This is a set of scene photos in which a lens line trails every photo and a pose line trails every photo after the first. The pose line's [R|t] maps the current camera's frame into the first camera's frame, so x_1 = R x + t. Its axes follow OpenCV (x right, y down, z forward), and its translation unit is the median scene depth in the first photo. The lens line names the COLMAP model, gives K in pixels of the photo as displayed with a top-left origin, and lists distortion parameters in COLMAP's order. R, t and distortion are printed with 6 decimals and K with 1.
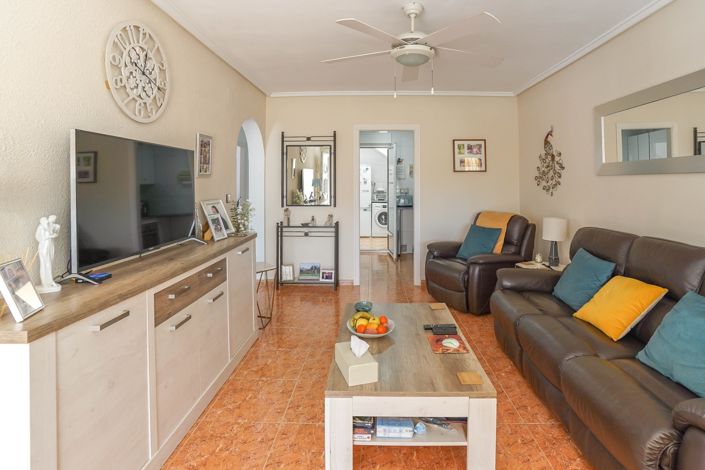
lens RADIAL K [[376.8, 0, 367.9], [0, 376.8, 179.3], [0, 0, 1]] dist [-0.044888, 0.002012]
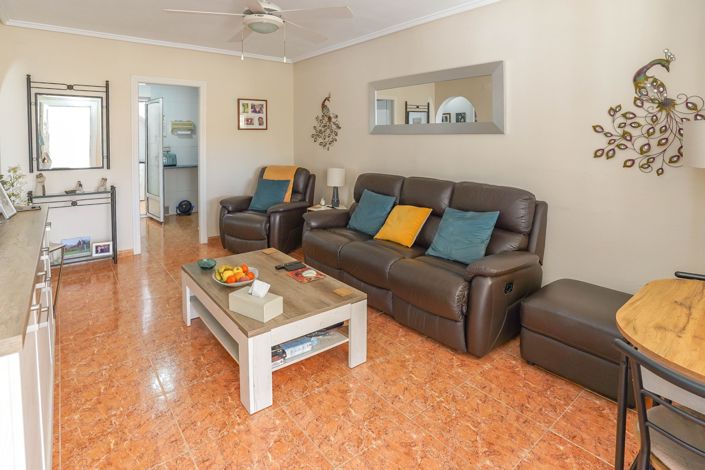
lens RADIAL K [[379.0, 0, 352.3], [0, 379.0, 146.7], [0, 0, 1]] dist [-0.061378, 0.016627]
pose [[0.774746, -0.015302, 0.632088, -0.229689], [-0.002045, 0.999641, 0.026706, -0.001386], [-0.632270, -0.021983, 0.774436, -0.010213]]
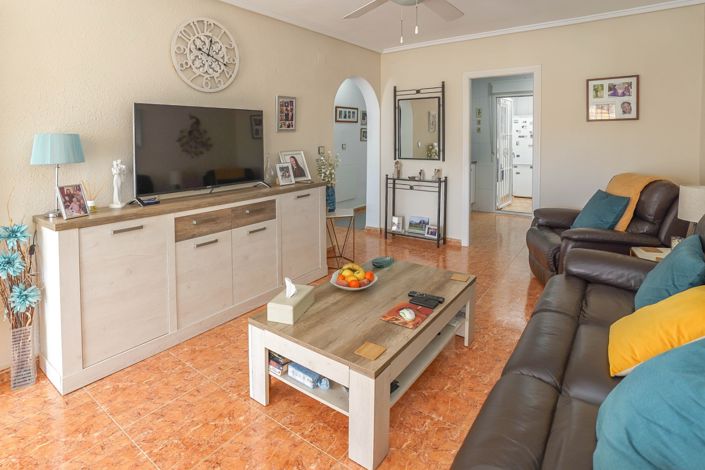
lens RADIAL K [[379.0, 0, 352.3], [0, 379.0, 146.7], [0, 0, 1]] dist [-0.061378, 0.016627]
pose [[0.816822, 0.009079, -0.576819, 0.333004], [0.012783, 0.999346, 0.033831, 0.001385], [0.576748, -0.035008, 0.816171, 0.107879]]
